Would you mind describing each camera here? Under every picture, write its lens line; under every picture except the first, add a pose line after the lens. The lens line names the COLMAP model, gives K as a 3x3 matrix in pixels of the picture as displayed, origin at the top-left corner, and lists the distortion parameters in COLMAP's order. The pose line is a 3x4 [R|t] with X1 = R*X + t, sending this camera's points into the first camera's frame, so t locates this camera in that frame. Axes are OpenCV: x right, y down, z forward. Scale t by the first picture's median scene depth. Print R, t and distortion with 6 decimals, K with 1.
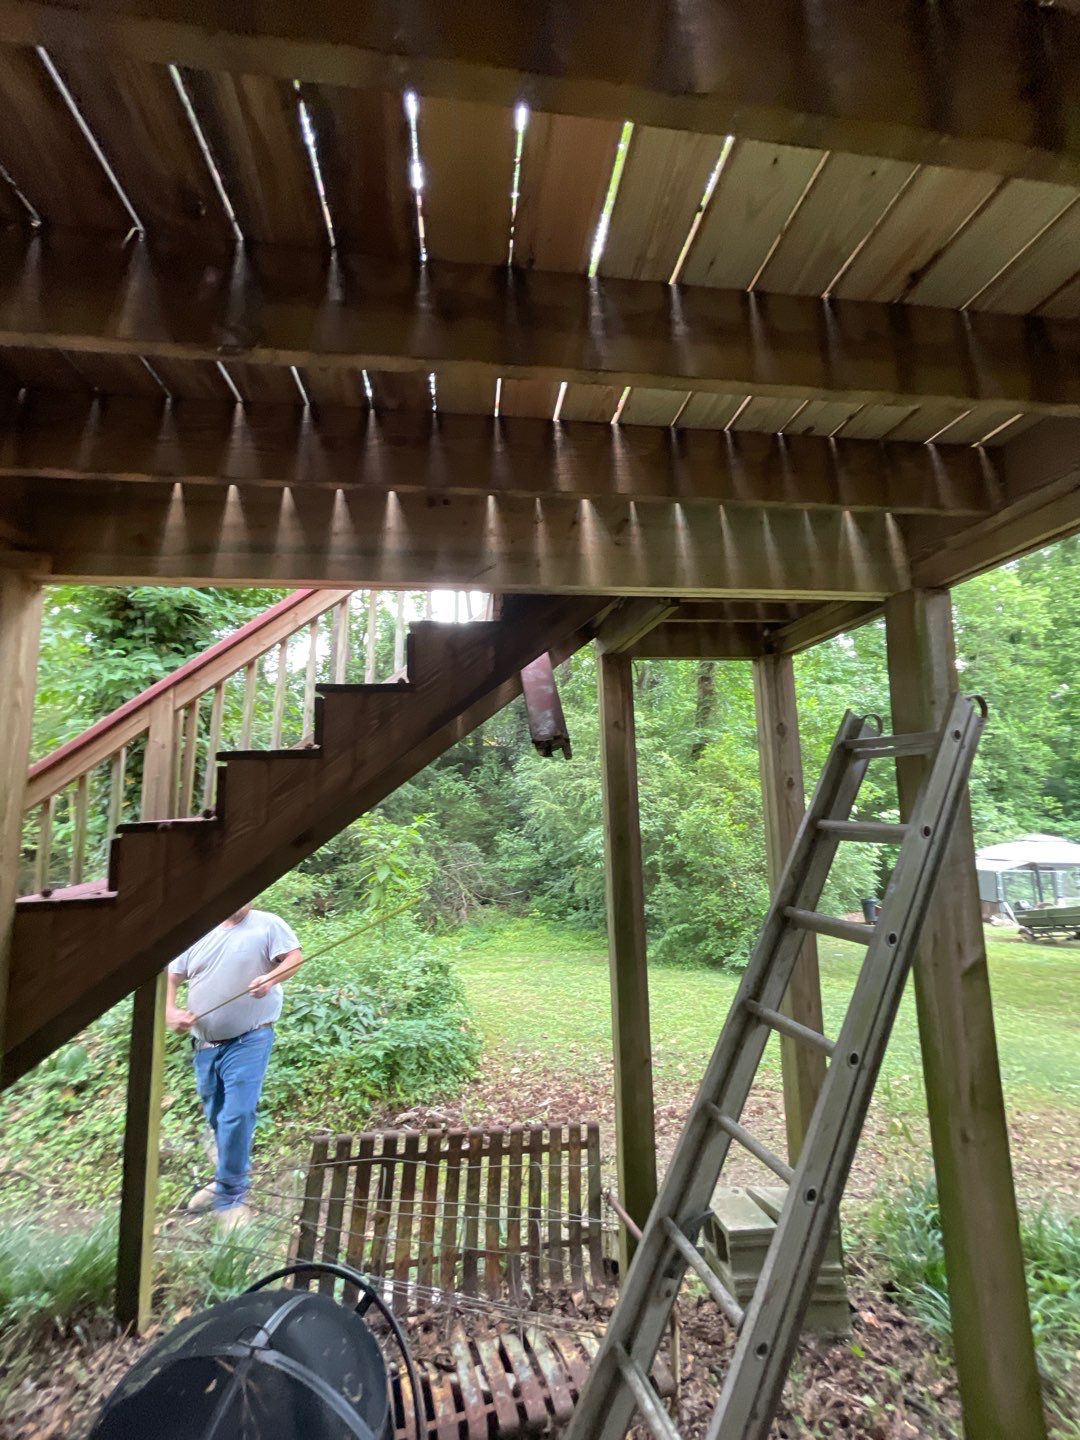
lens RADIAL K [[589.0, 0, 540.0], [0, 589.0, 720.0], [0, 0, 1]] dist [-0.010356, 0.006525]
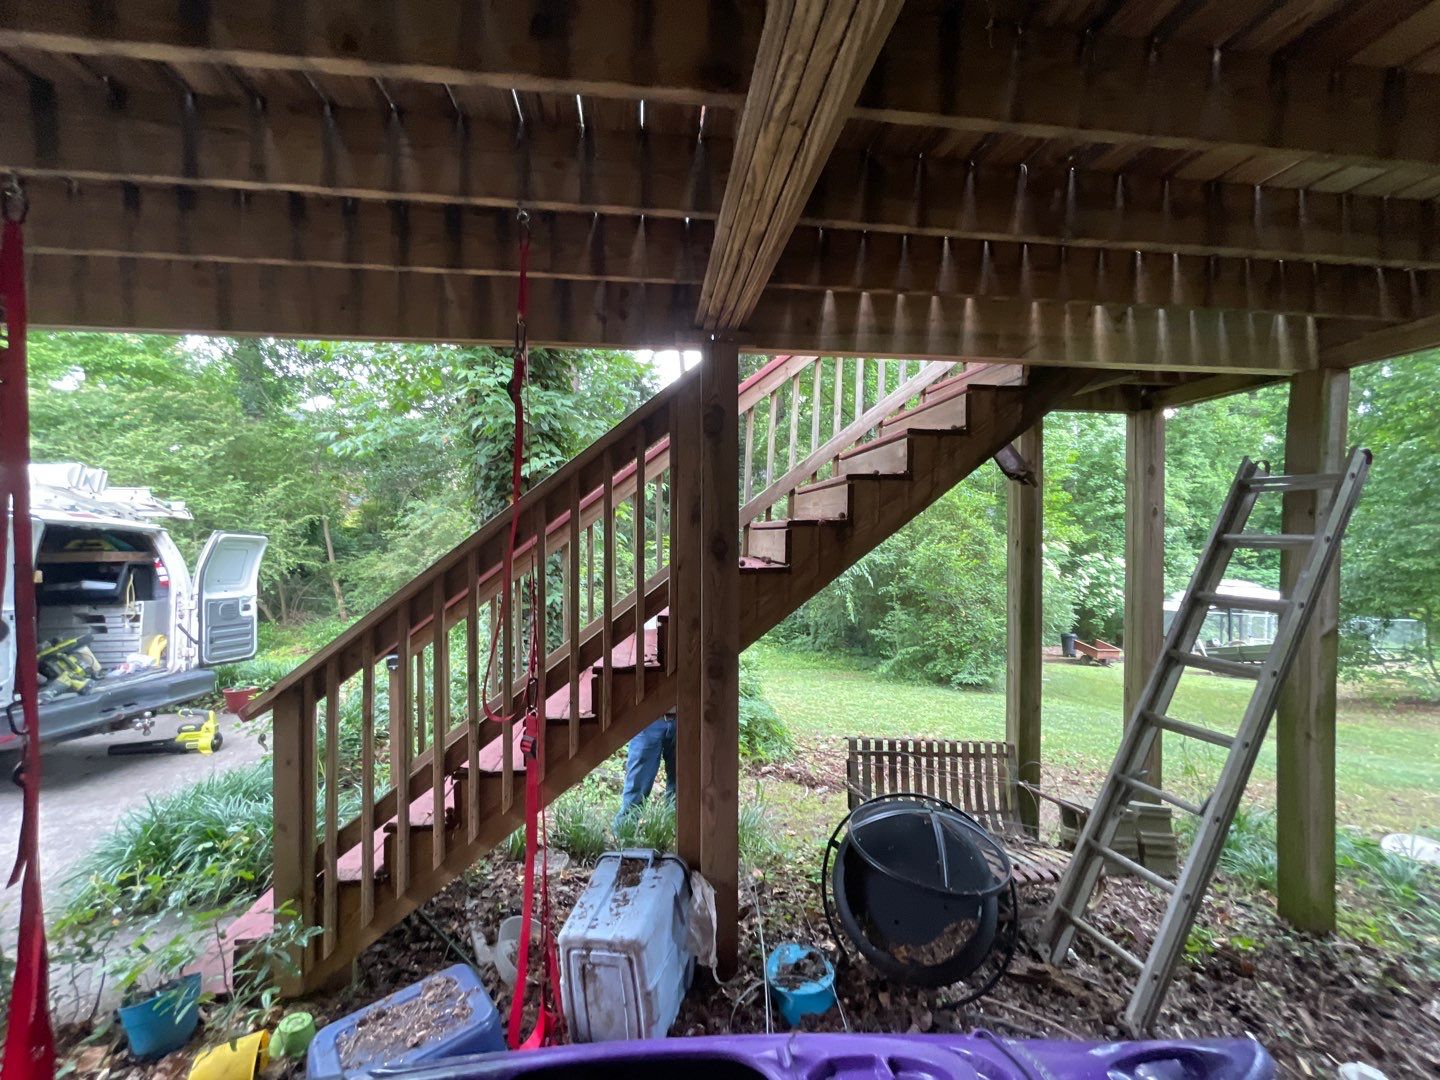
lens RADIAL K [[589.0, 0, 715.2], [0, 589.0, 539.2], [0, 0, 1]] dist [-0.010356, 0.006525]
pose [[0.999546, 0.028745, -0.009026, -0.195089], [-0.027205, 0.989829, 0.139637, 0.004684], [0.012948, -0.139328, 0.990162, -0.110487]]
